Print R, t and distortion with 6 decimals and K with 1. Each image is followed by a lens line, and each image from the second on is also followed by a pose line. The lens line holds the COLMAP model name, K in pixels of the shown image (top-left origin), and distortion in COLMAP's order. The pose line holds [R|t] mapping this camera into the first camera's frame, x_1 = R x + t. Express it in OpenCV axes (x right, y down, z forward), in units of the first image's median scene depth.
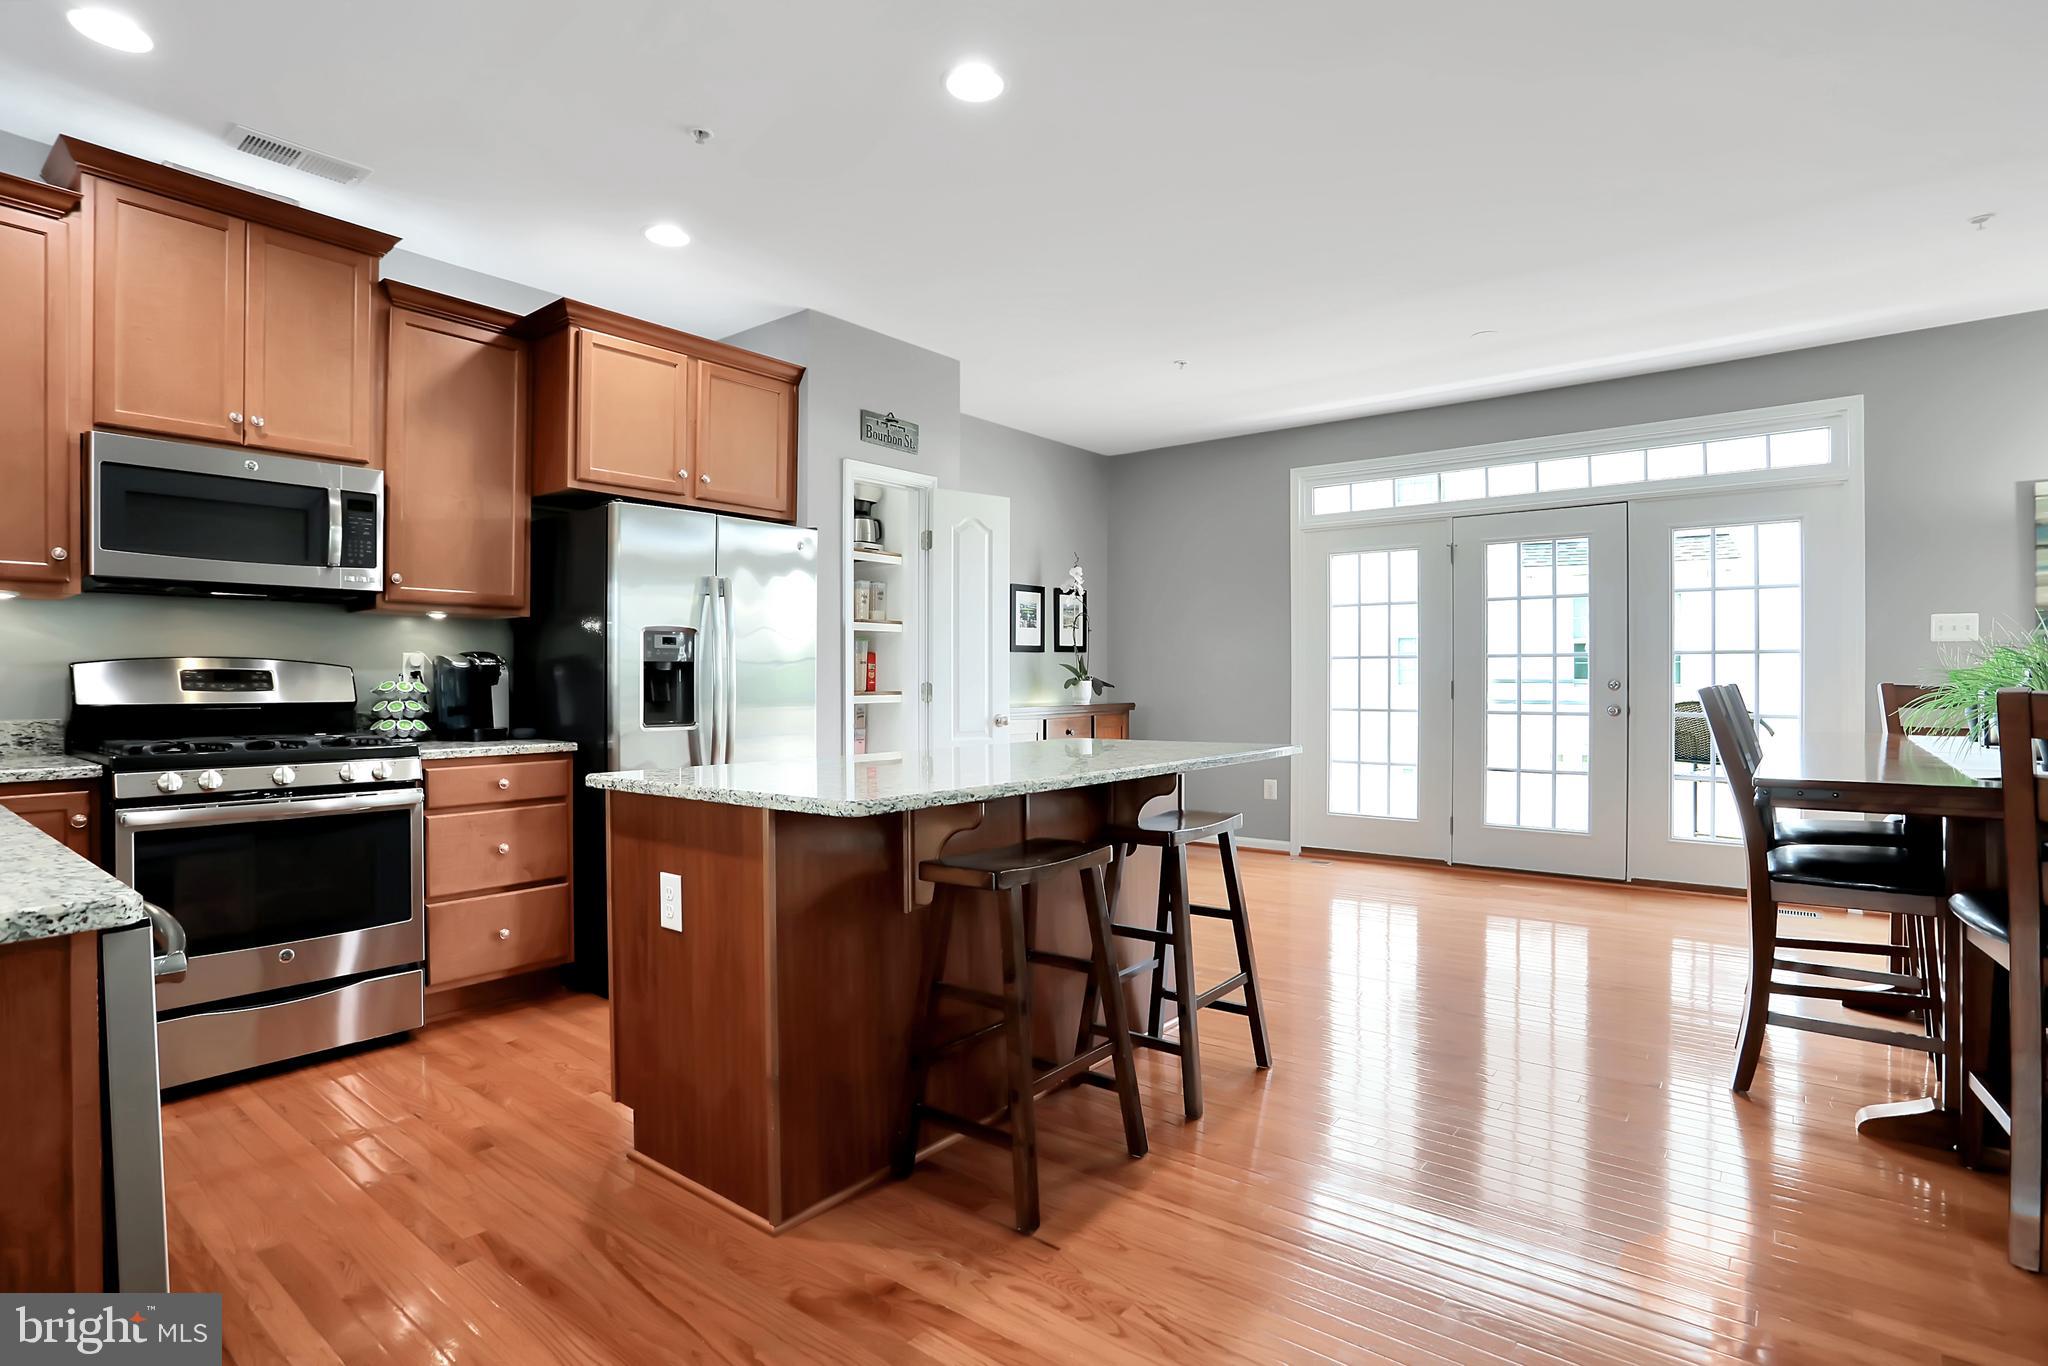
lens RADIAL K [[1015.8, 0, 1020.6], [0, 1015.8, 681.2], [0, 0, 1]] dist [-0.066257, 0.024914]
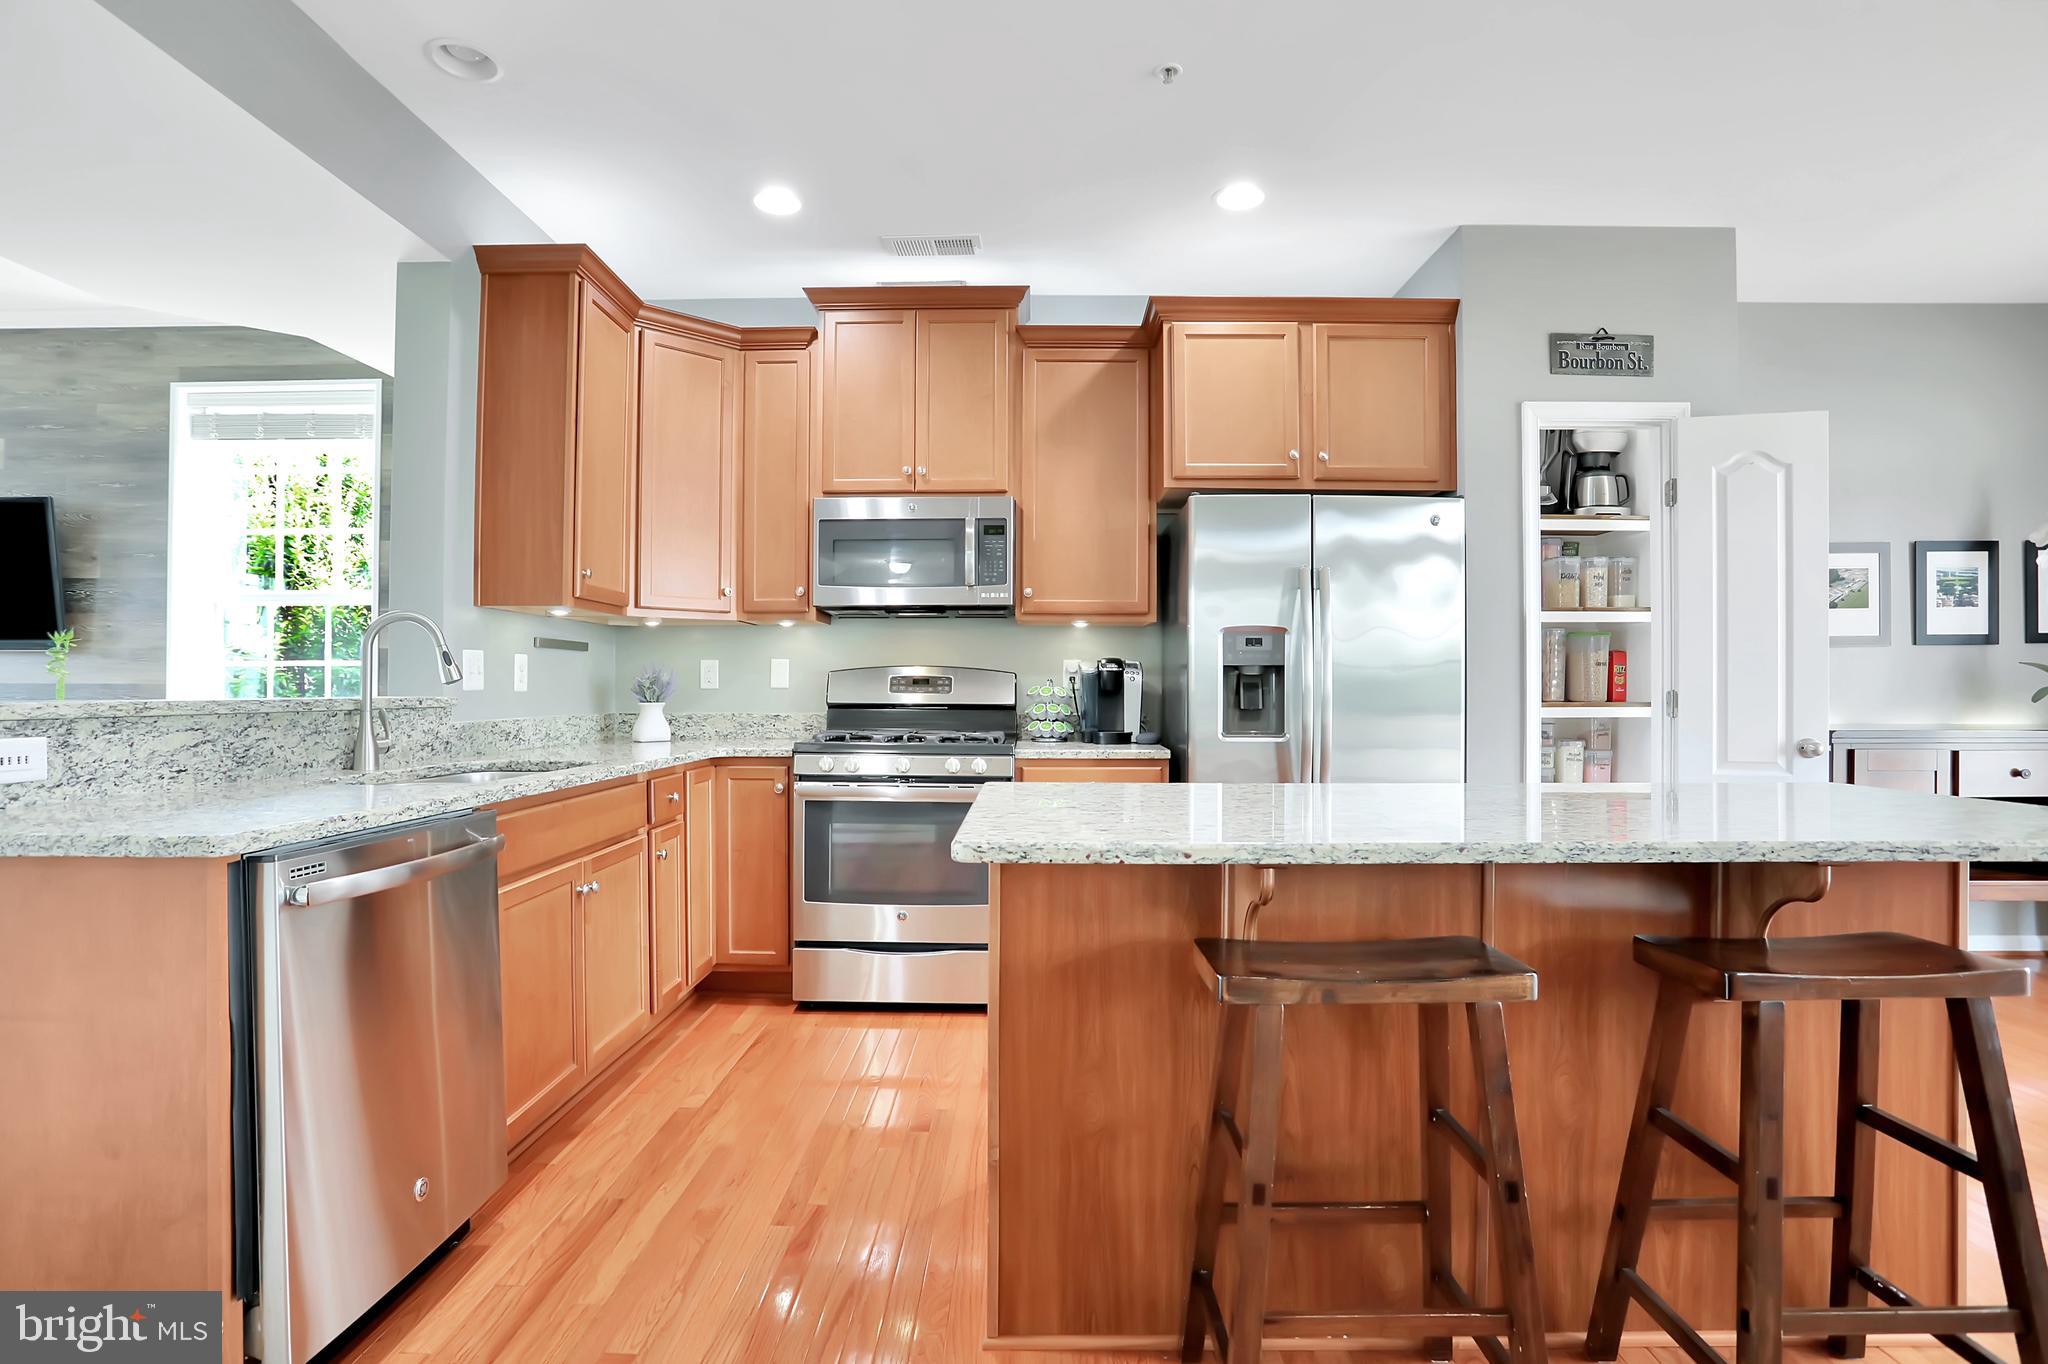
lens RADIAL K [[1015.8, 0, 1019.9], [0, 1015.8, 679.8], [0, 0, 1]] dist [-0.066257, 0.024914]
pose [[0.612251, -0.001755, -0.790662, 0.213405], [-0.004581, 0.999973, -0.005767, -0.000090], [0.790651, 0.007153, 0.612226, 0.250101]]
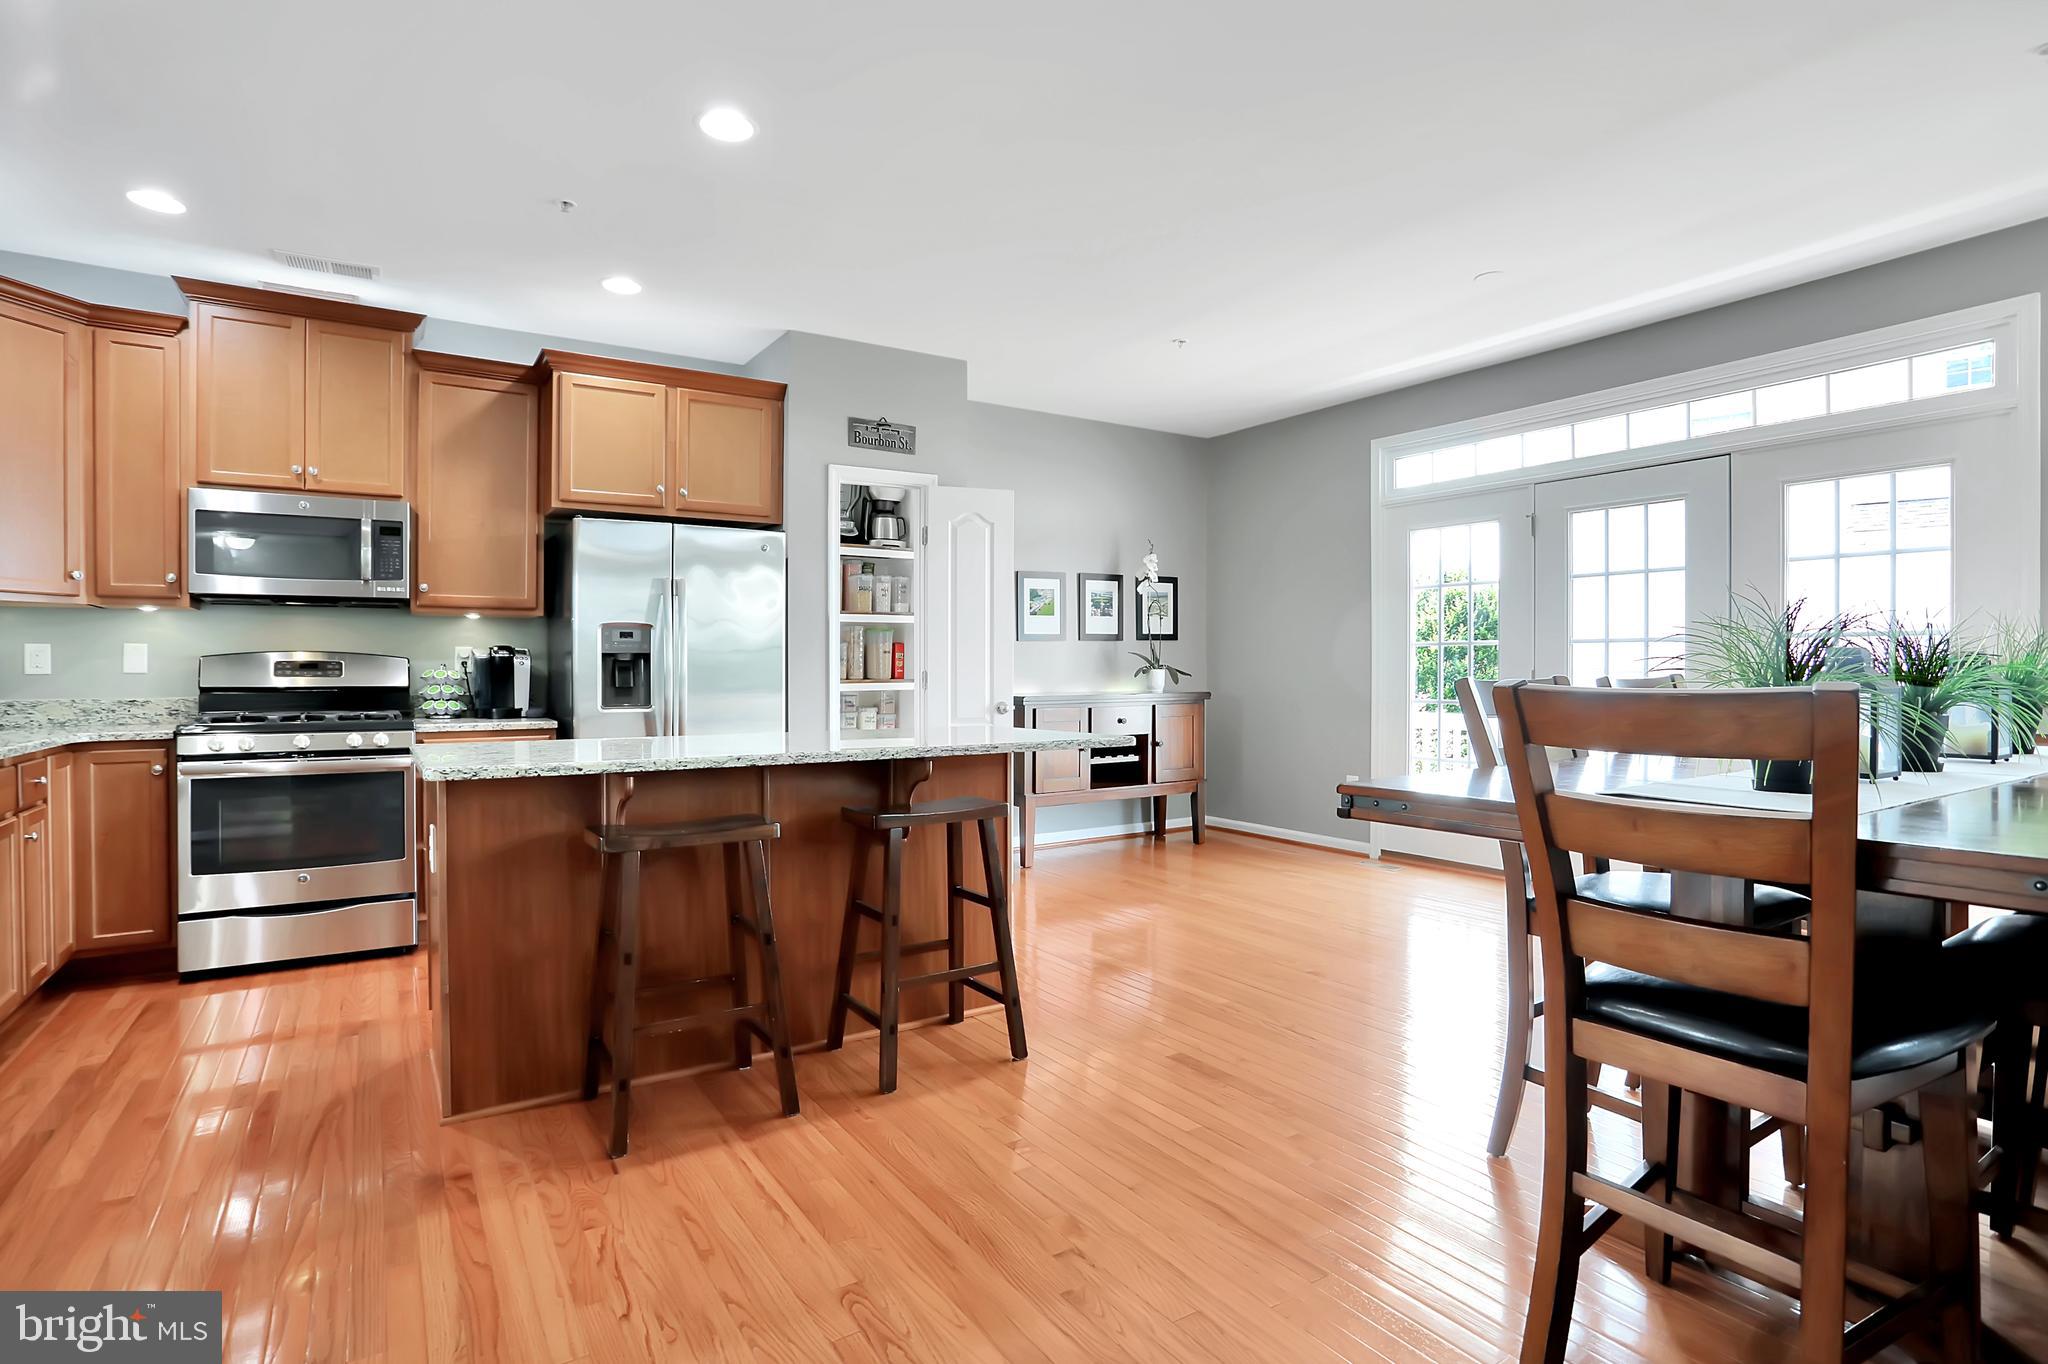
lens RADIAL K [[1015.8, 0, 1019.7], [0, 1015.8, 671.7], [0, 0, 1]] dist [-0.066257, 0.024914]
pose [[0.948958, 0.001139, -0.315400, 0.398225], [-0.000255, 0.999996, 0.002844, -0.000900], [0.315402, -0.002618, 0.948955, 0.038238]]
